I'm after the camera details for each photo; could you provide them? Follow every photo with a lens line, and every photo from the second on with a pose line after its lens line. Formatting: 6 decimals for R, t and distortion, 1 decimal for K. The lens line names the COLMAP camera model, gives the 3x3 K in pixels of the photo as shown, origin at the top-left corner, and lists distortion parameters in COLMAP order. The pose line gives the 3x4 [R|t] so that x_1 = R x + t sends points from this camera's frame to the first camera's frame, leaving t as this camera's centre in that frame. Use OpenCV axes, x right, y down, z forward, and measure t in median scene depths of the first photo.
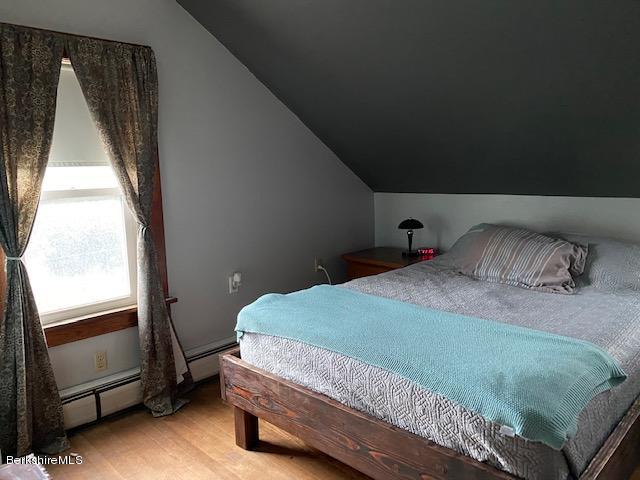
lens RADIAL K [[487.5, 0, 320.8], [0, 487.5, 236.2], [0, 0, 1]] dist [-0.009736, -0.000232]
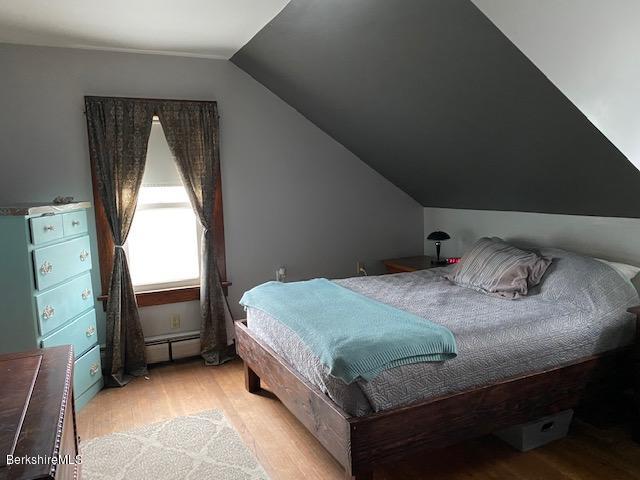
lens RADIAL K [[490.4, 0, 320.0], [0, 490.4, 240.0], [0, 0, 1]] dist [0.007170, 0.000678]
pose [[0.934797, 0.039854, -0.352940, 0.467674], [-0.044931, 0.998971, -0.006199, 0.005821], [0.352330, 0.021652, 0.935625, -0.223329]]
